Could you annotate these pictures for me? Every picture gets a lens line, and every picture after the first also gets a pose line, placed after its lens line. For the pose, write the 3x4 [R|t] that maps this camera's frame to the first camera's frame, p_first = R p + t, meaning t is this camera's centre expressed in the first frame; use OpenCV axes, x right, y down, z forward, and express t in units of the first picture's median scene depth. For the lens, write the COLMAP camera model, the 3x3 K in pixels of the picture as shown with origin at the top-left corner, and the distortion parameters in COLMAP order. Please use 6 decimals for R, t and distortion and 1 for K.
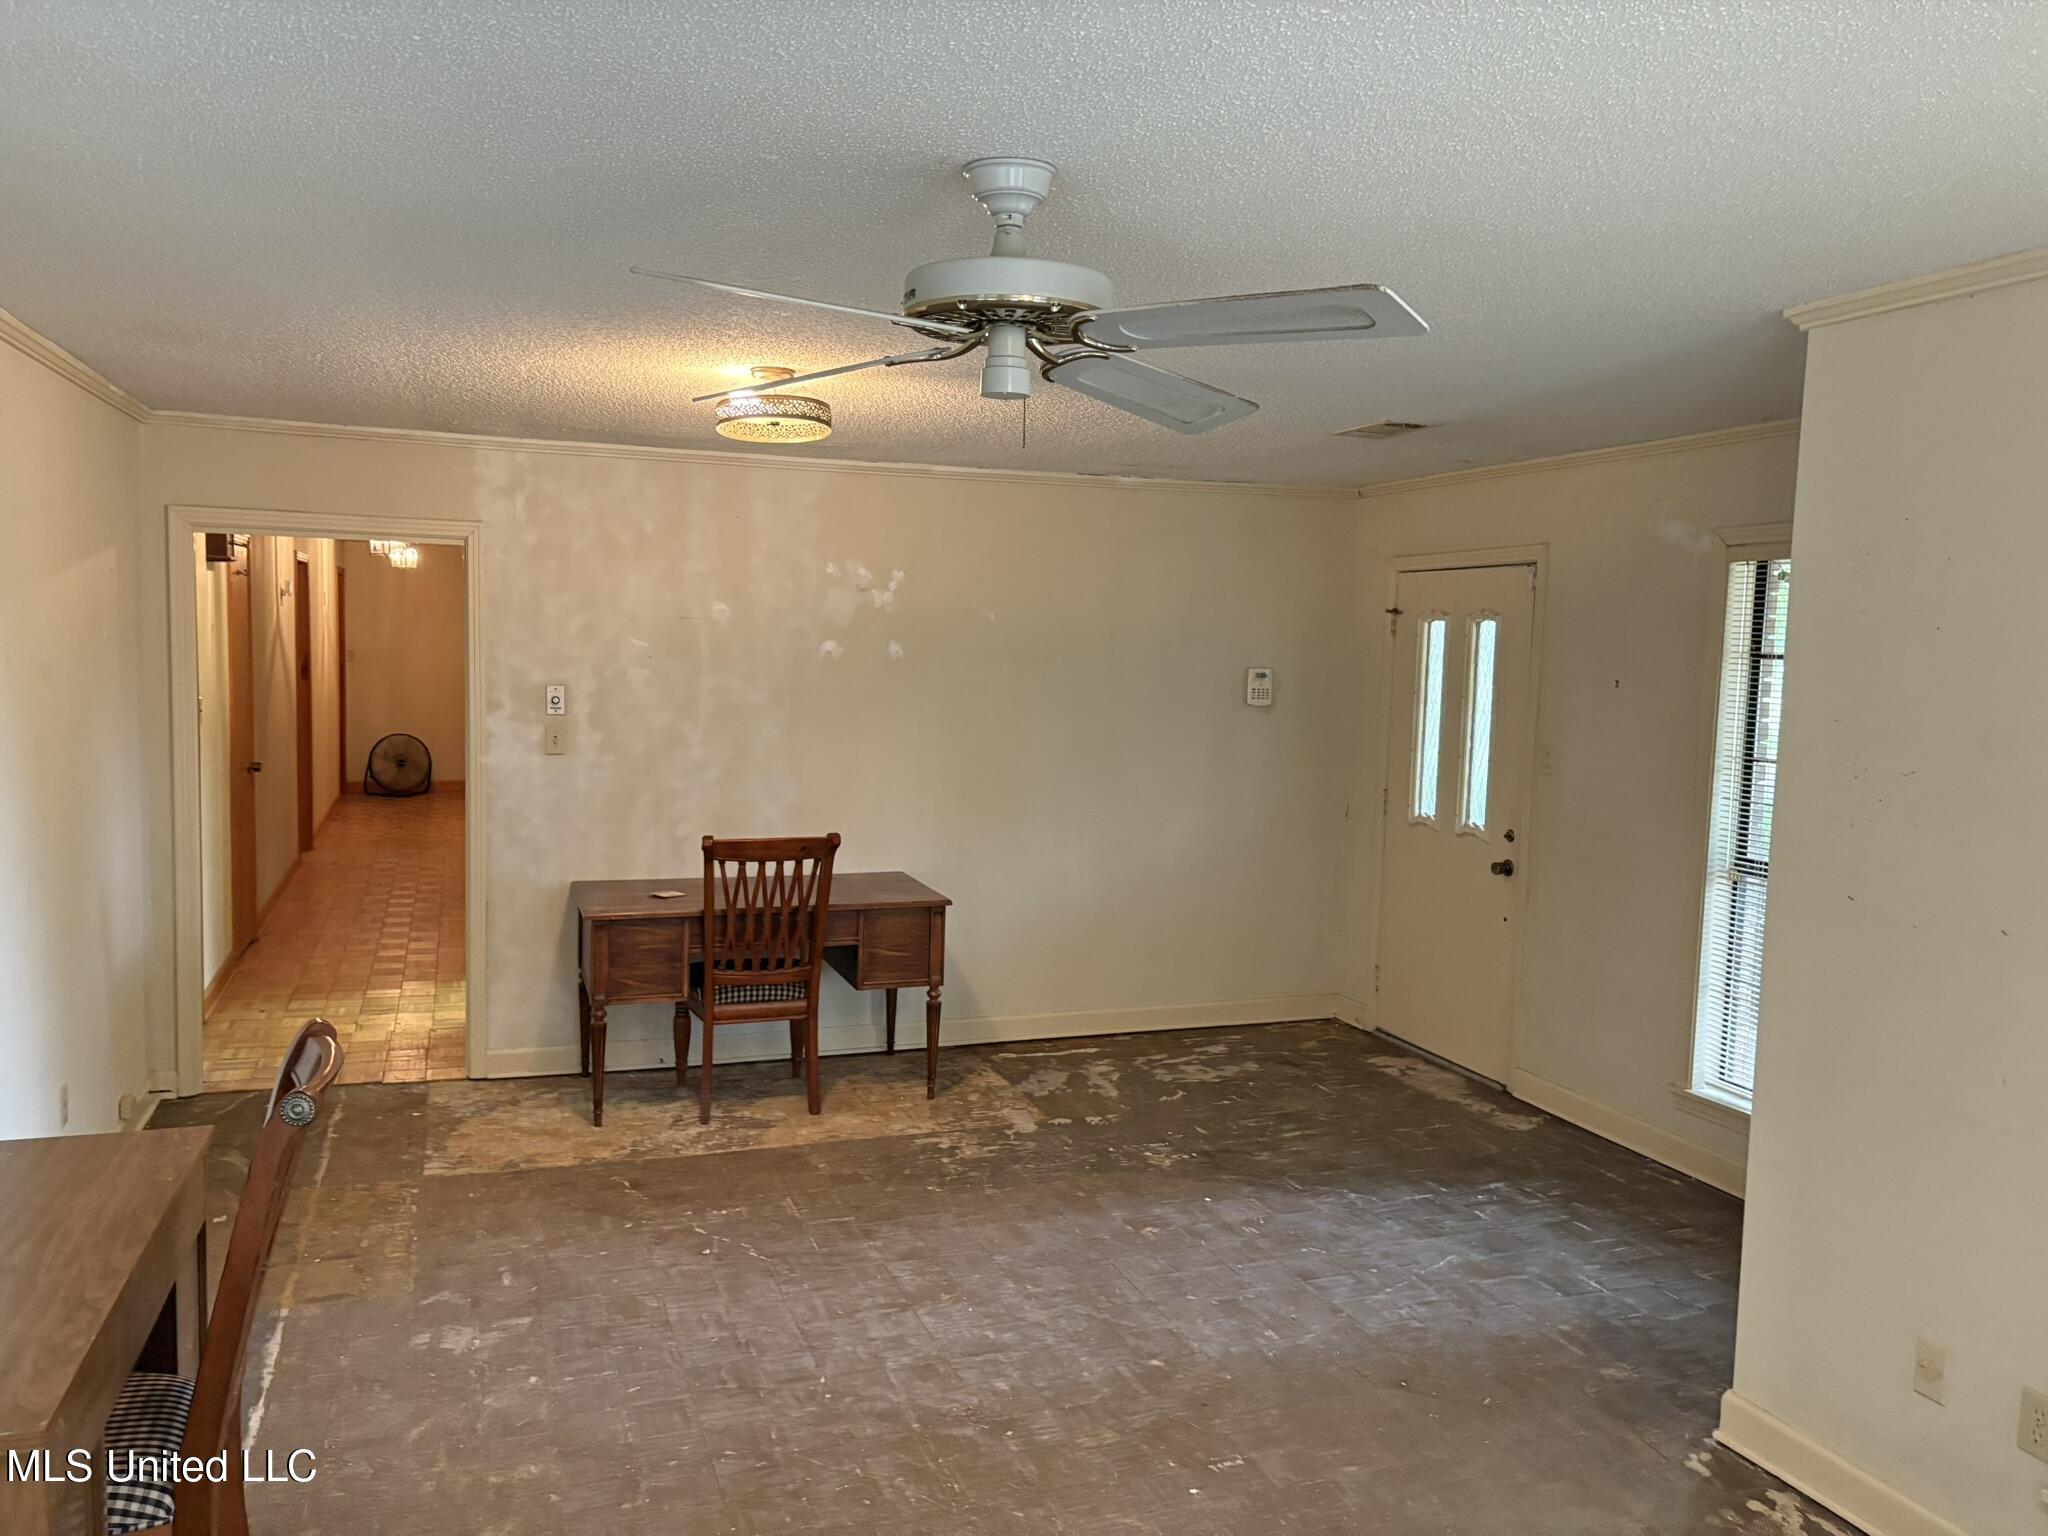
lens RADIAL K [[1562.6, 0, 1025.1], [0, 1562.6, 747.3], [0, 0, 1]] dist [0.029220, -0.030251]
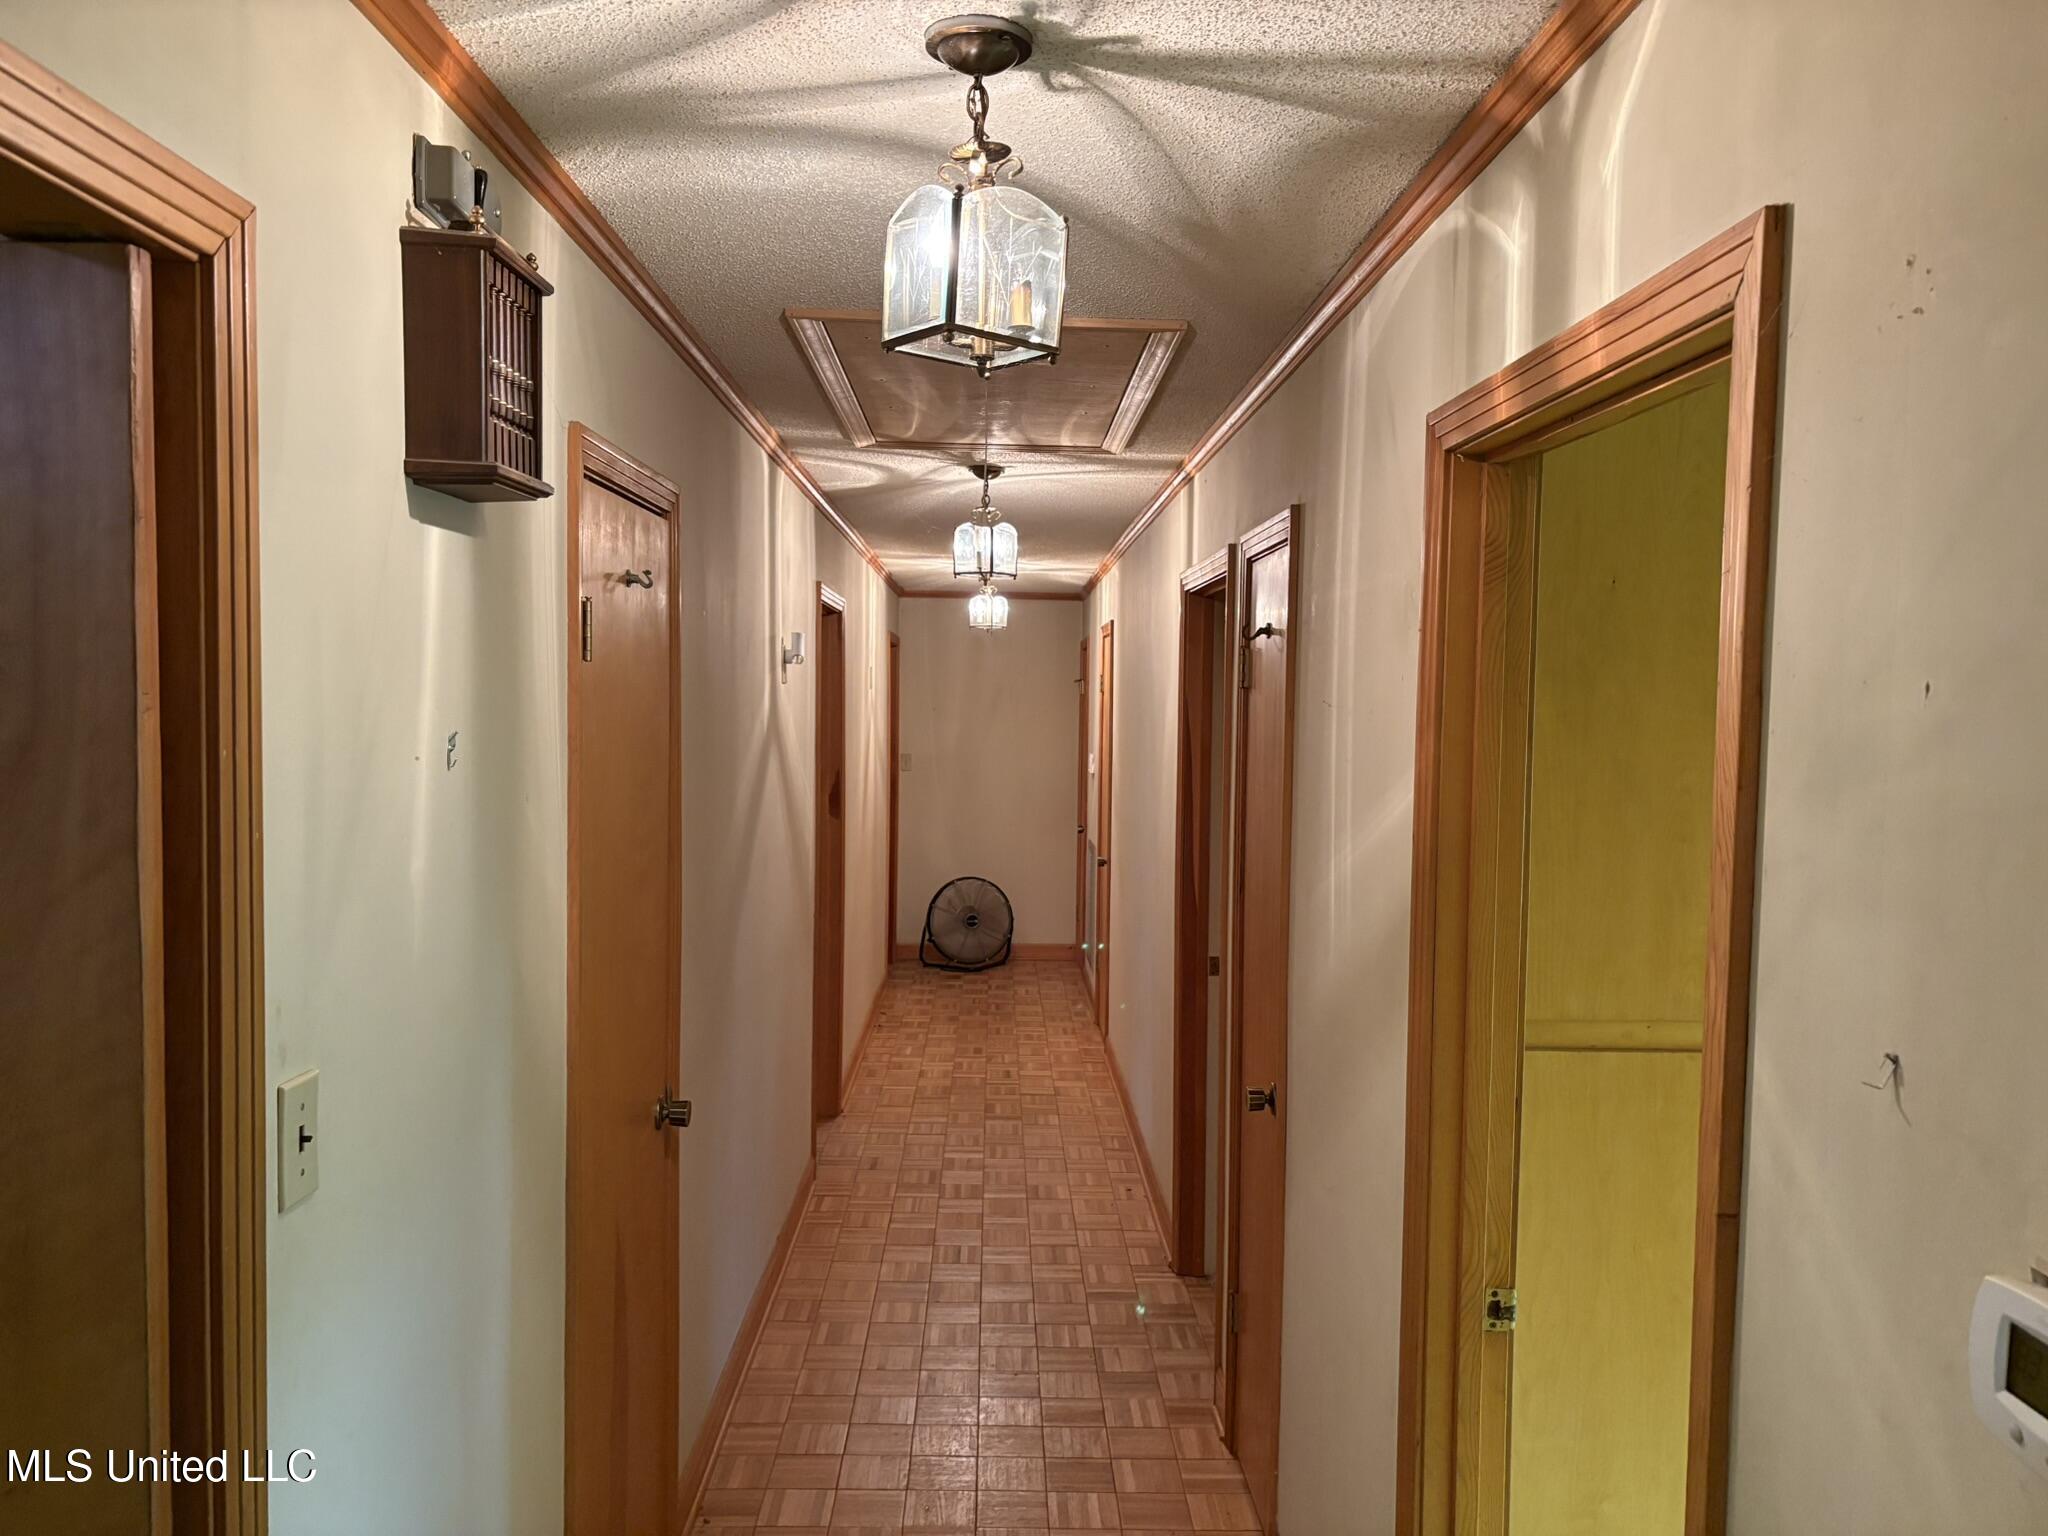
lens RADIAL K [[1562.6, 0, 1025.1], [0, 1562.6, 747.3], [0, 0, 1]] dist [0.029220, -0.030251]
pose [[0.947476, -0.004591, -0.319794, -0.176817], [-0.012463, 0.998608, -0.051260, -0.033363], [0.319584, 0.052553, 0.946099, 0.404844]]
